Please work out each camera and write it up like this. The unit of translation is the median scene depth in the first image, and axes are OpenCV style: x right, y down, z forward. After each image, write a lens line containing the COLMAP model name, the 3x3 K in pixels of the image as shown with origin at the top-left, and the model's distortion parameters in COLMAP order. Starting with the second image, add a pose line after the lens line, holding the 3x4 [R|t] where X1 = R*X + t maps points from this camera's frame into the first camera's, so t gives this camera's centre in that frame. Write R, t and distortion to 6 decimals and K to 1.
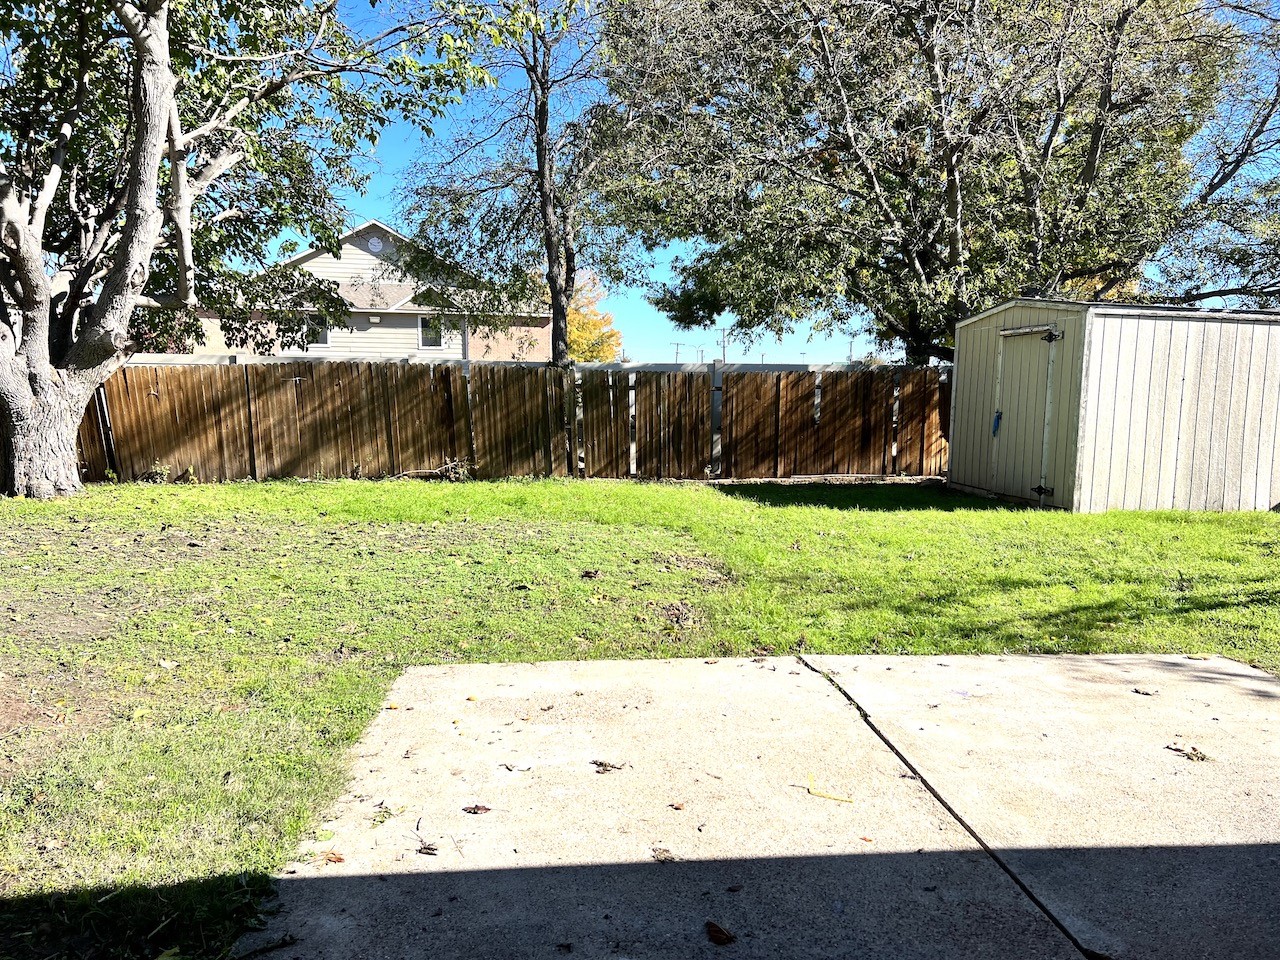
lens RADIAL K [[956.2, 0, 639.1], [0, 956.2, 481.4], [0, 0, 1]] dist [0.070757, -0.084816]
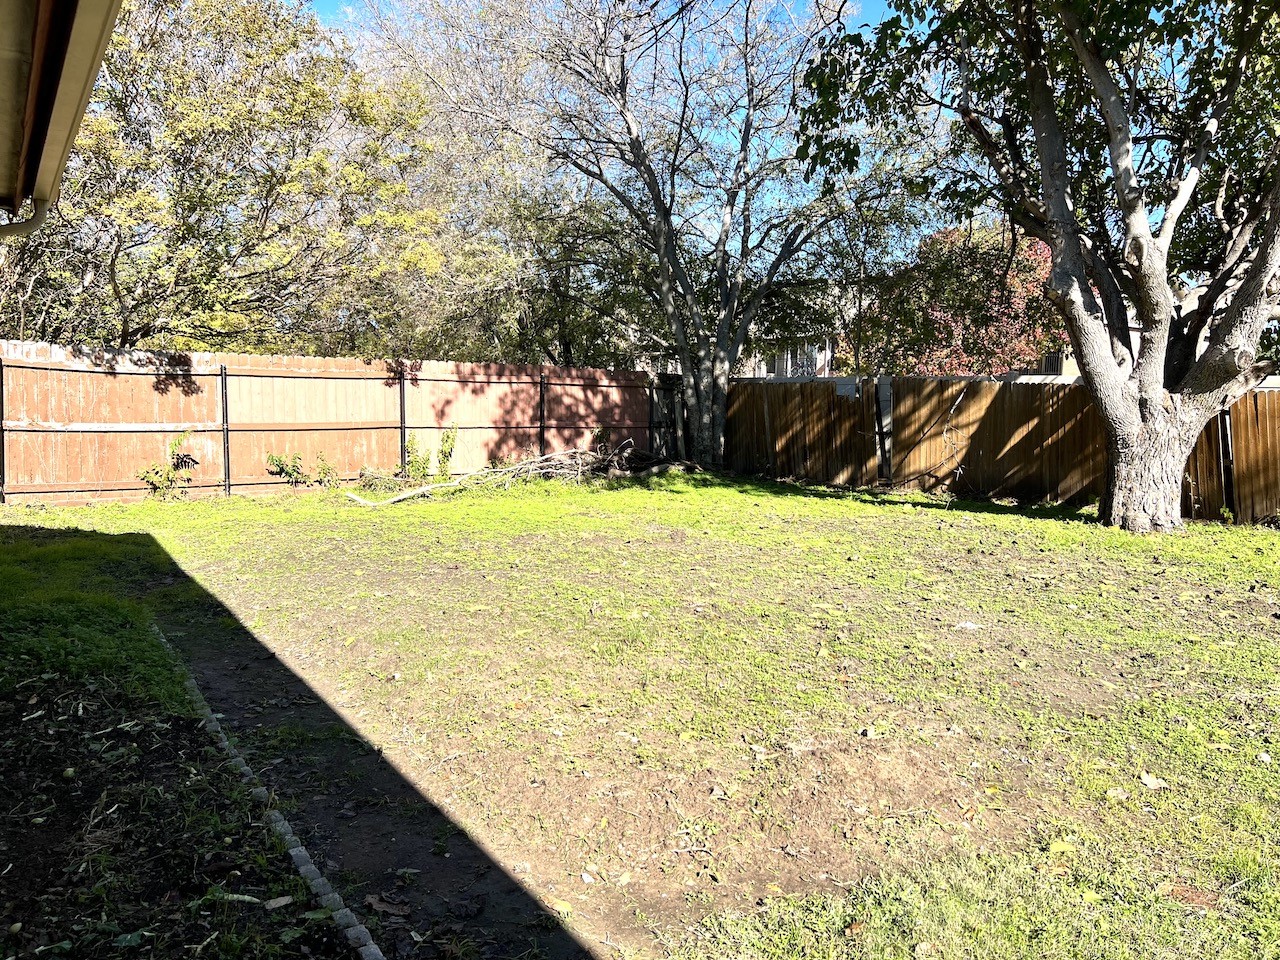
lens RADIAL K [[956.2, 0, 638.9], [0, 956.2, 484.2], [0, 0, 1]] dist [0.070757, -0.084816]
pose [[0.456730, 0.079092, -0.886082, -0.012474], [-0.104219, 0.993938, 0.034999, -0.010550], [0.883479, 0.076362, 0.462205, 0.141108]]
